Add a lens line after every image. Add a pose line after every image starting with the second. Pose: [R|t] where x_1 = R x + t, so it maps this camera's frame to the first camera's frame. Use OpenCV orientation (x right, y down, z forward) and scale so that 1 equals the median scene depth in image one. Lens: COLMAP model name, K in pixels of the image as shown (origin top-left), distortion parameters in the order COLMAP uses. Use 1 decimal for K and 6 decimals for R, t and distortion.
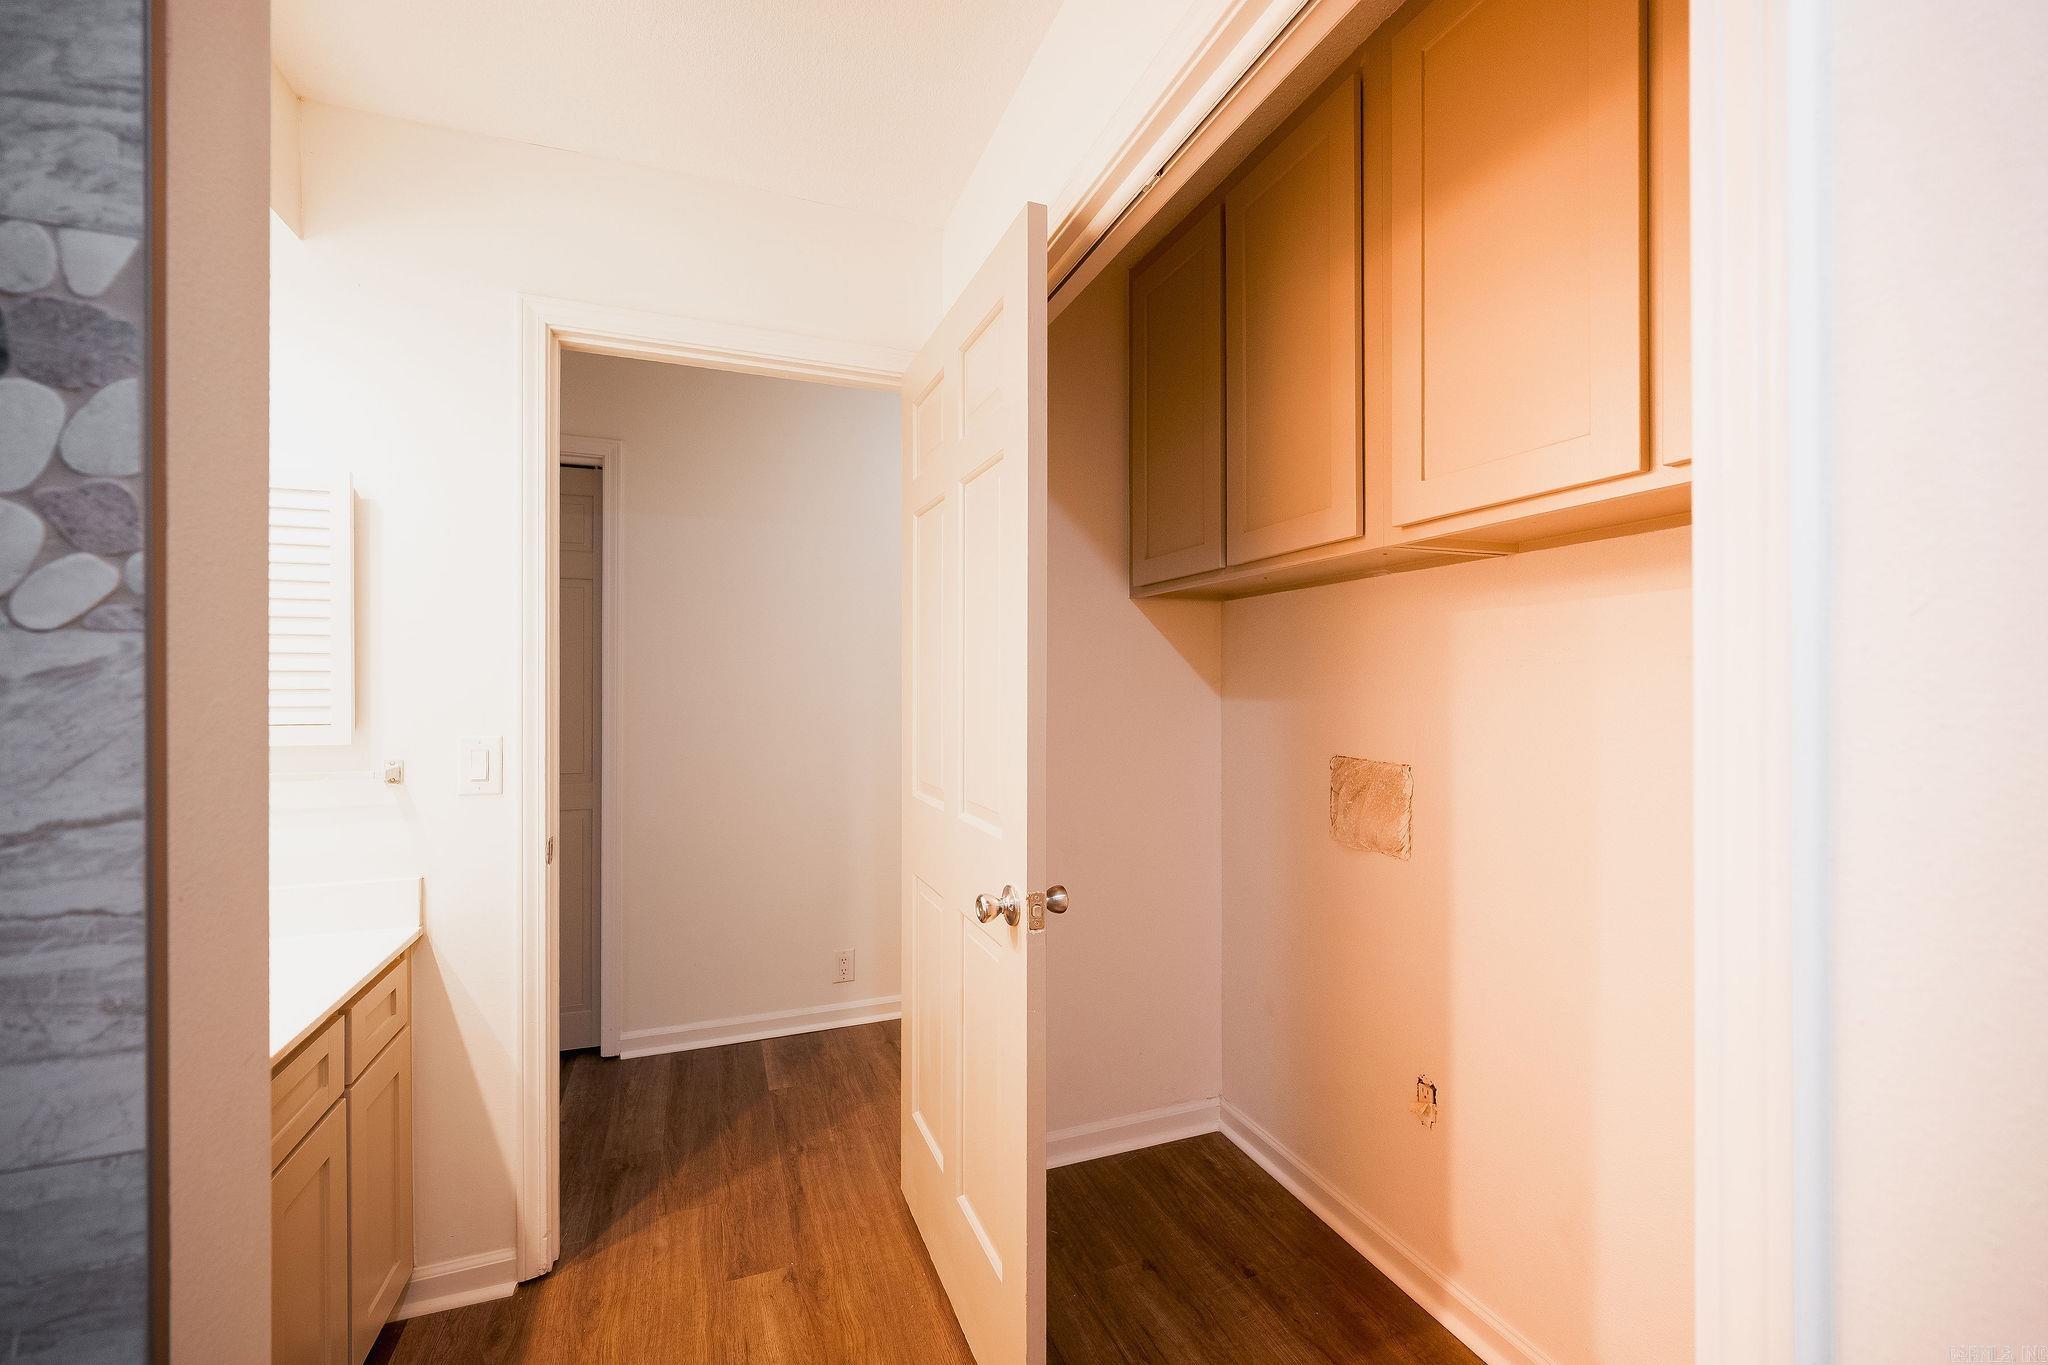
lens RADIAL K [[847.2, 0, 1030.1], [0, 847.2, 687.5], [0, 0, 1]] dist [0.001127, -0.001528]
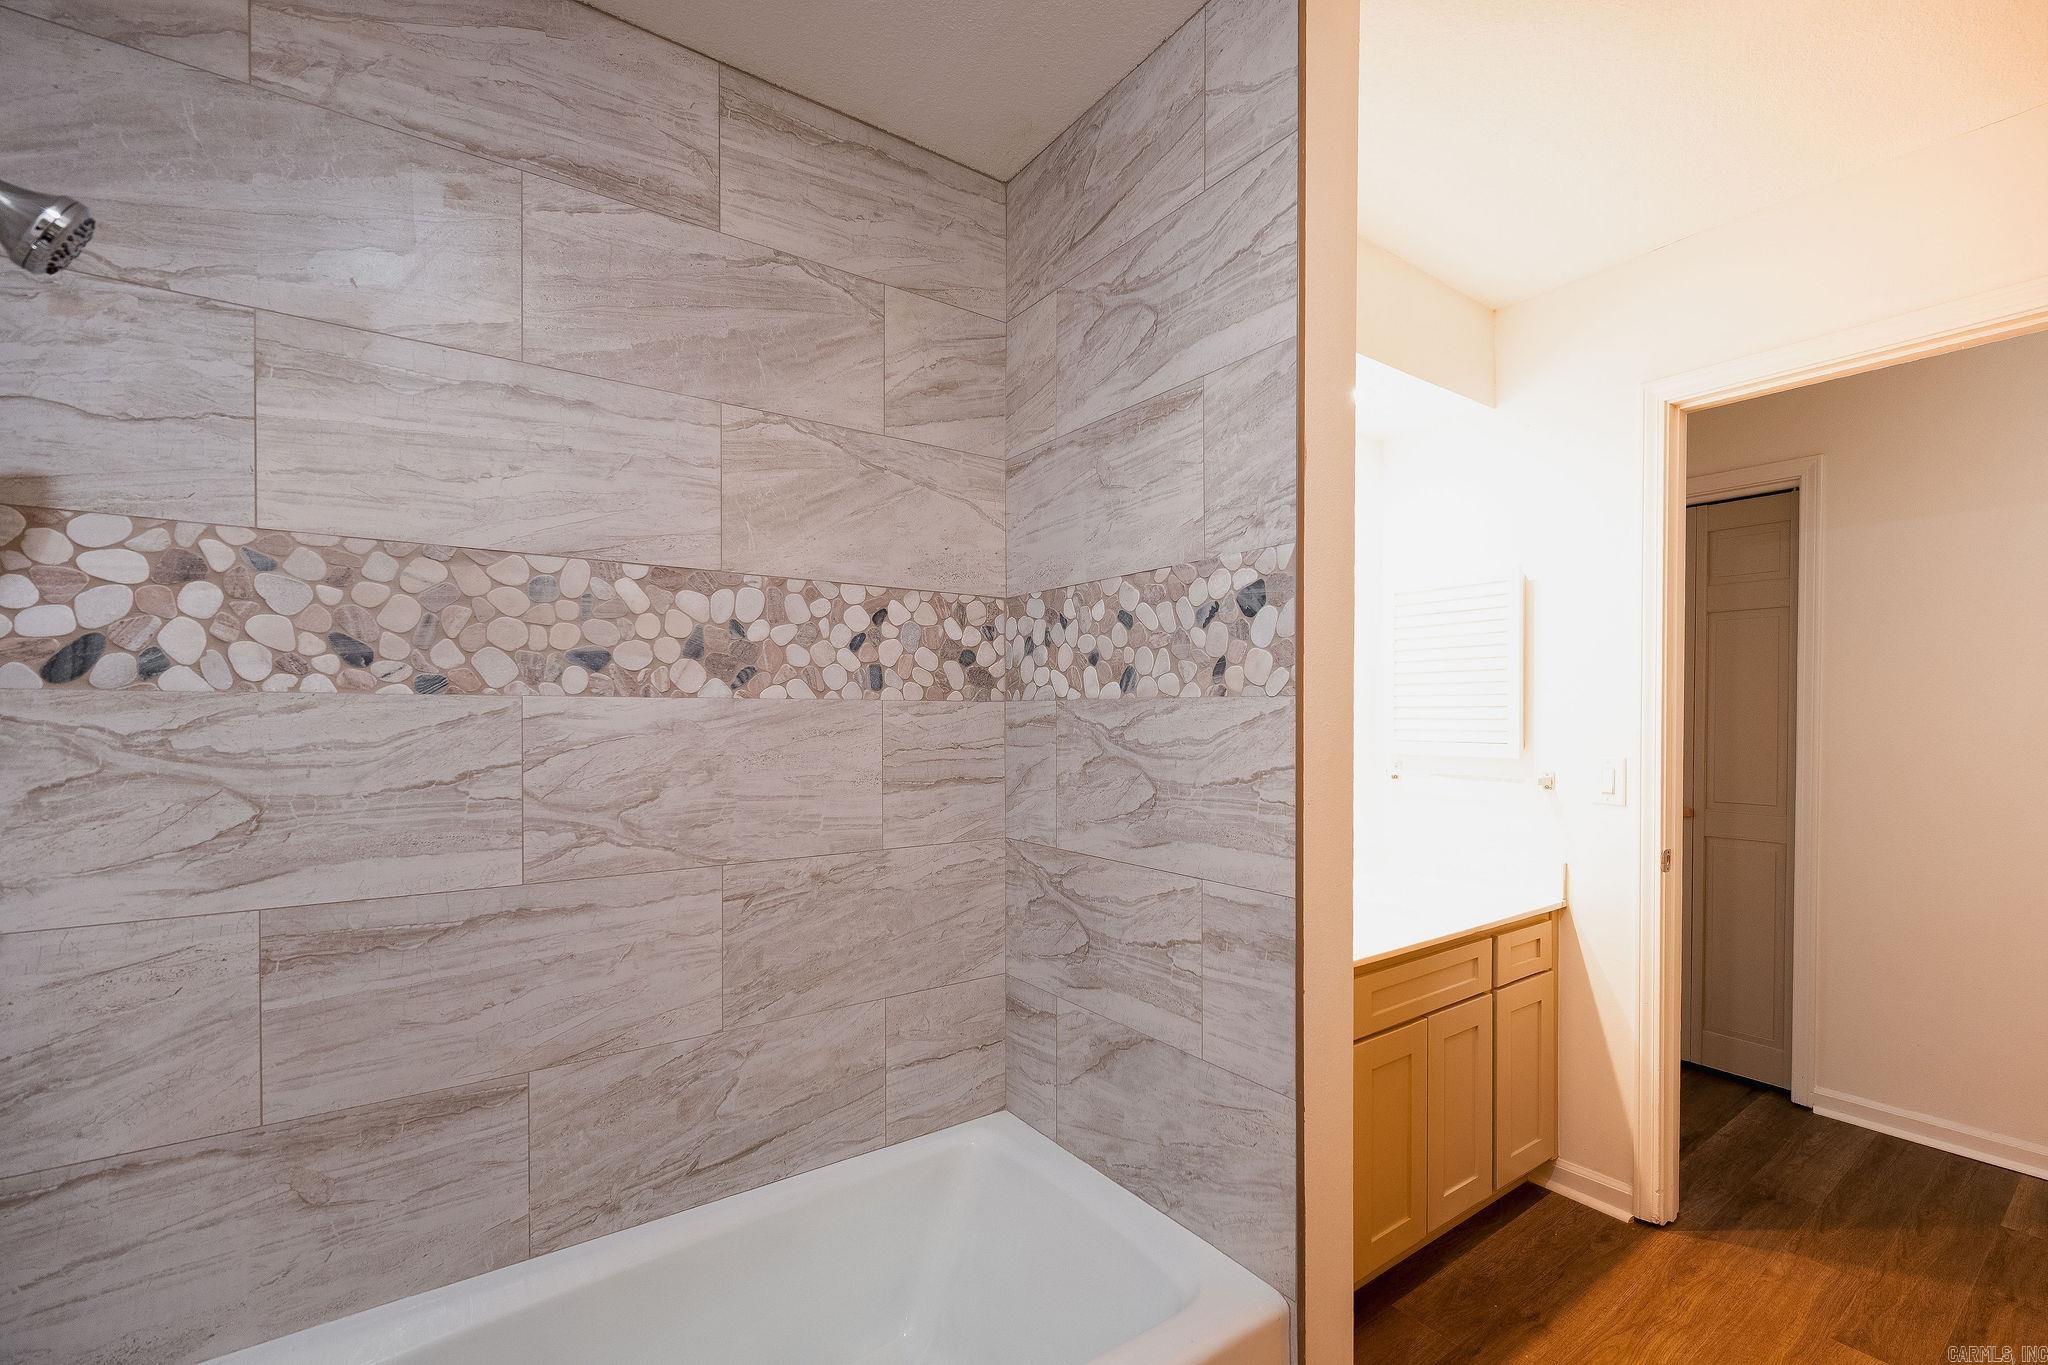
lens RADIAL K [[847.2, 0, 1023.4], [0, 847.2, 702.3], [0, 0, 1]] dist [0.001127, -0.001528]
pose [[0.224434, -0.010117, -0.974437, 0.372909], [-0.005413, 0.999918, -0.011628, -0.003463], [0.974474, 0.007884, 0.224360, -0.111157]]
